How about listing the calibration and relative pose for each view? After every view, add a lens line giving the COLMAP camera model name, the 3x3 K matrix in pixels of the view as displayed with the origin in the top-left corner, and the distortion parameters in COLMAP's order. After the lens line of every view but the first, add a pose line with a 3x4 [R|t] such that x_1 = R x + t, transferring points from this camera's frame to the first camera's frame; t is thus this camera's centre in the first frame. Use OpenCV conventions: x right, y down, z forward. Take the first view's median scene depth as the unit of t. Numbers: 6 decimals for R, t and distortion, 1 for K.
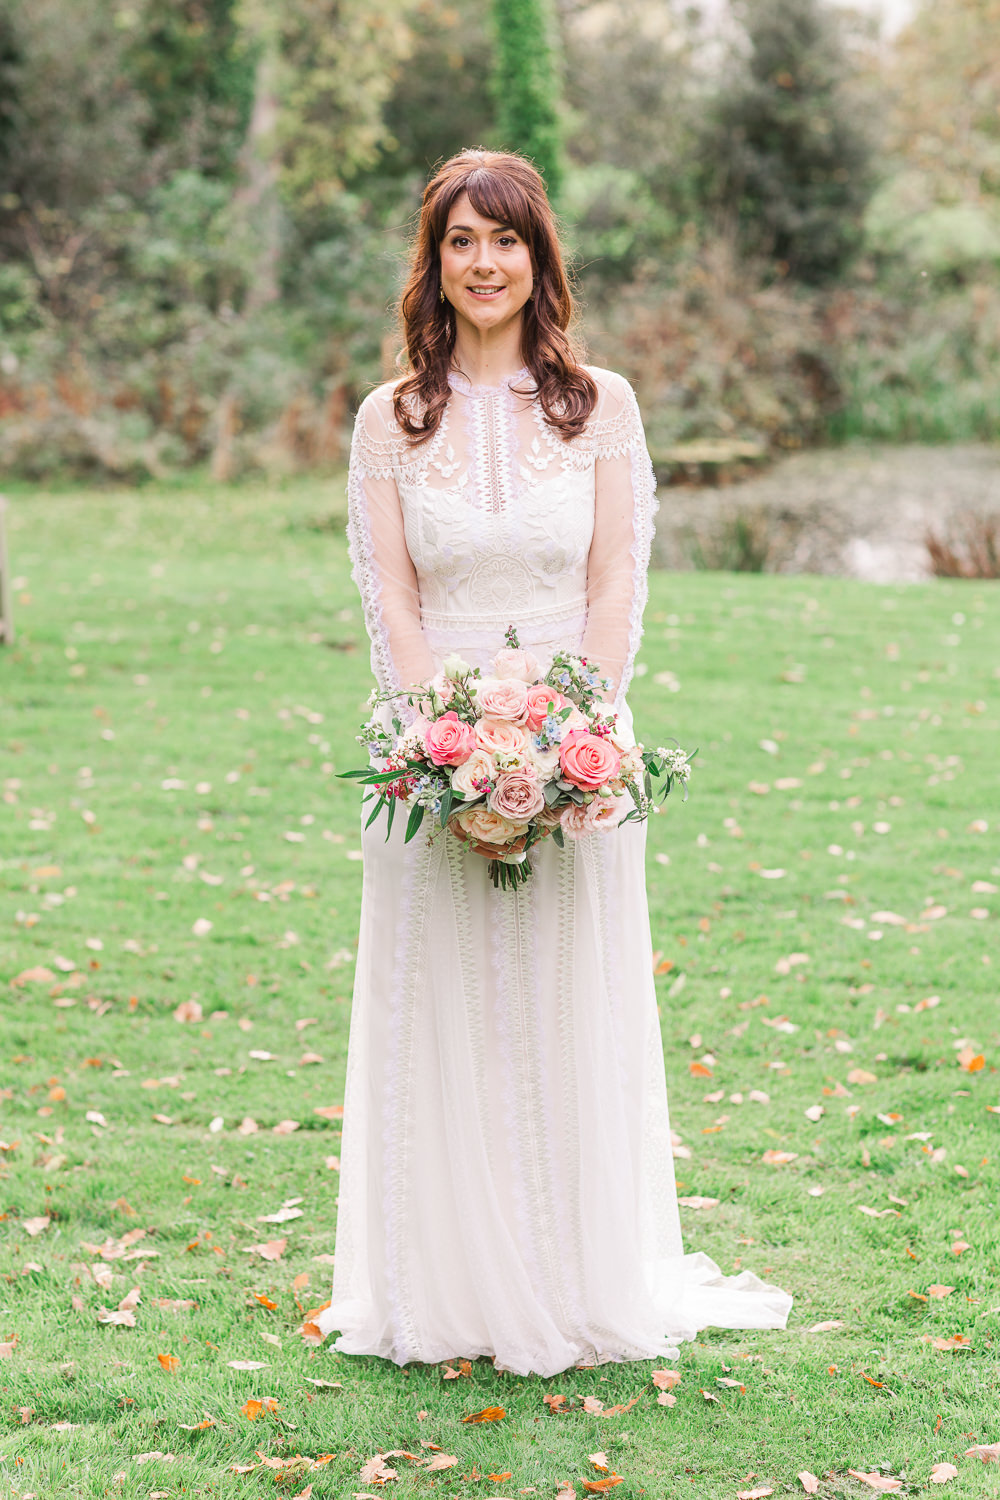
lens RADIAL K [[3343.1, 0, 500.0], [0, 3343.1, 750.0], [0, 0, 1]] dist [0.050750, -0.188684]
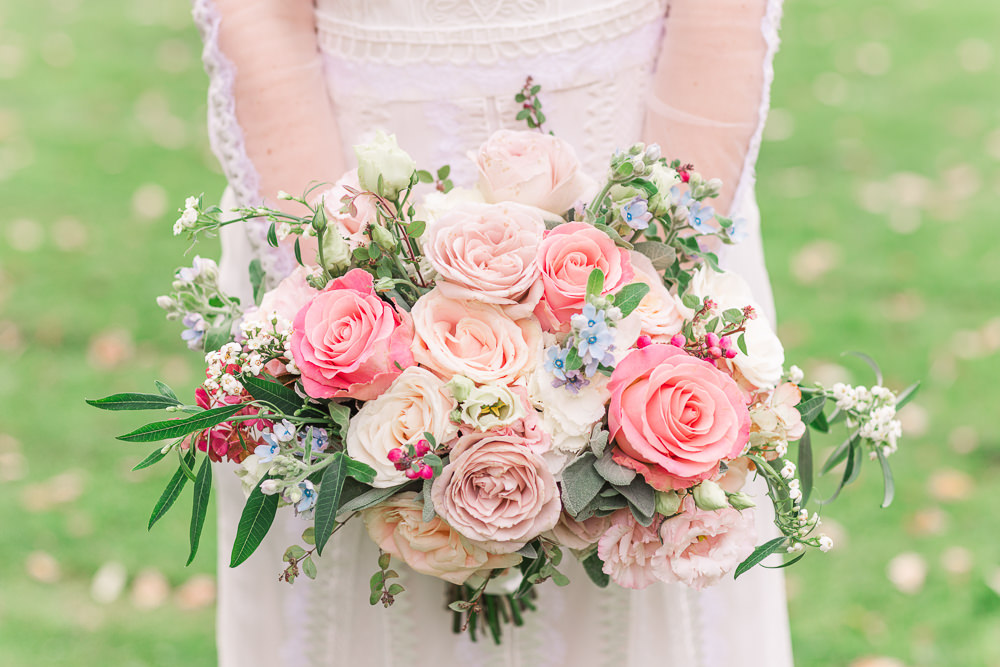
lens RADIAL K [[2228.7, 0, 545.6], [0, 2228.7, 313.6], [0, 0, 1]] dist [0.050750, -0.188684]
pose [[0.996284, 0.082242, -0.025595, 0.016314], [-0.080285, 0.994320, 0.069869, -0.027516], [0.031195, -0.067554, 0.997228, 0.720659]]
